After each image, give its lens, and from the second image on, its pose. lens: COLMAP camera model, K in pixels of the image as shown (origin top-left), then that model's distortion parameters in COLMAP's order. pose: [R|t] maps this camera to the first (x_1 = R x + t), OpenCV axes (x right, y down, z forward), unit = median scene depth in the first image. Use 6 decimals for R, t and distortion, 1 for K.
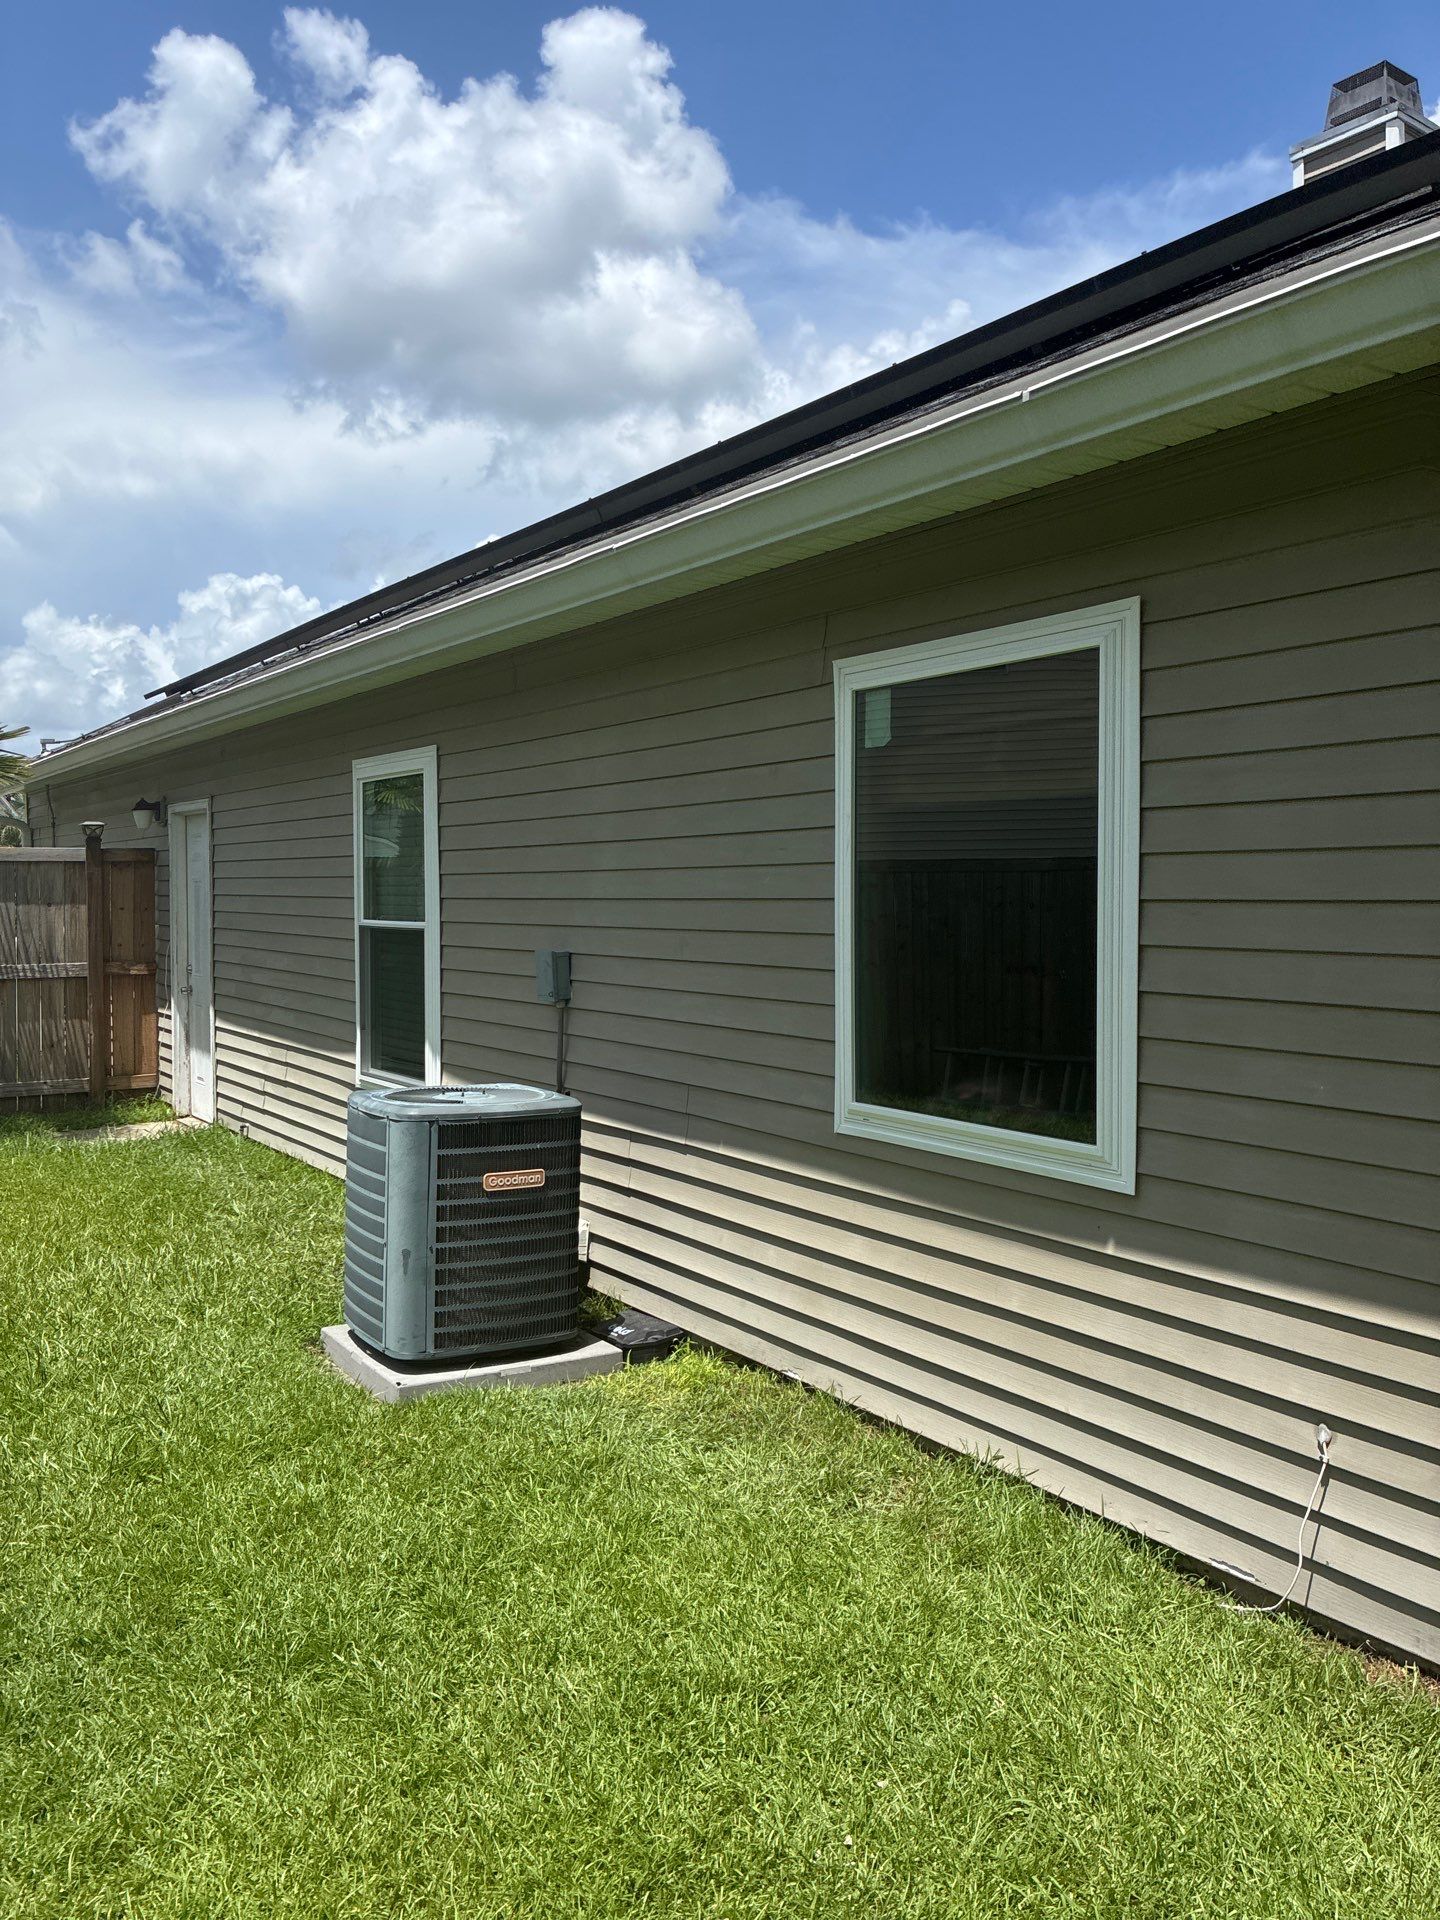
lens RADIAL K [[1534.9, 0, 702.7], [0, 1534.9, 954.0], [0, 0, 1]] dist [0.034552, -0.010936]
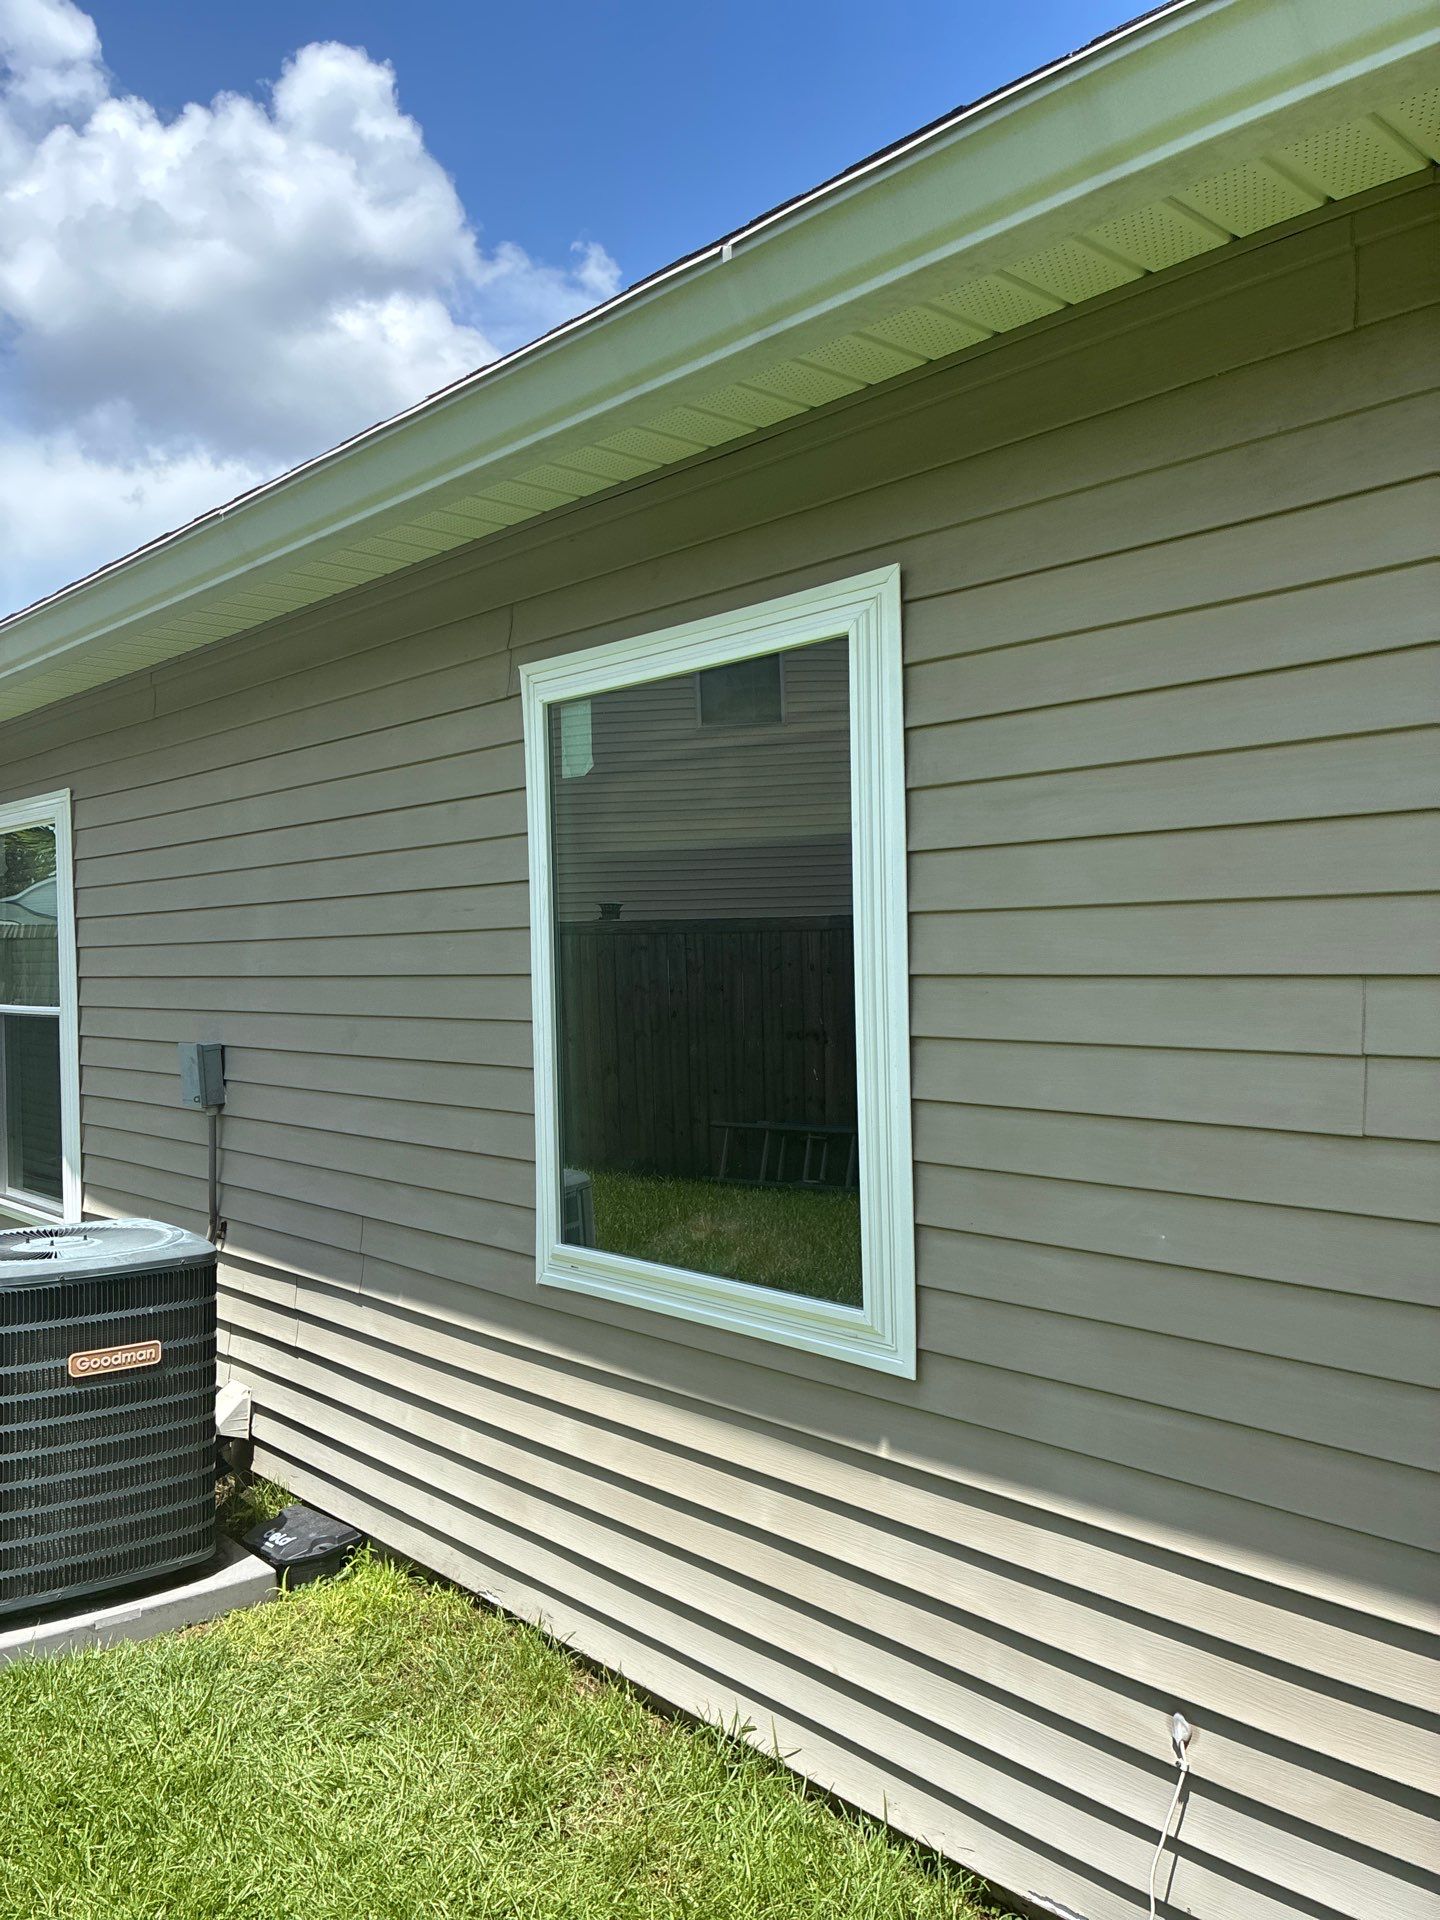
lens RADIAL K [[1534.9, 0, 730.6], [0, 1534.9, 962.3], [0, 0, 1]] dist [0.034552, -0.010936]
pose [[0.988705, -0.018651, 0.148710, 0.072975], [0.023636, 0.999214, -0.031824, -0.015995], [-0.147999, 0.034980, 0.988369, 0.233773]]
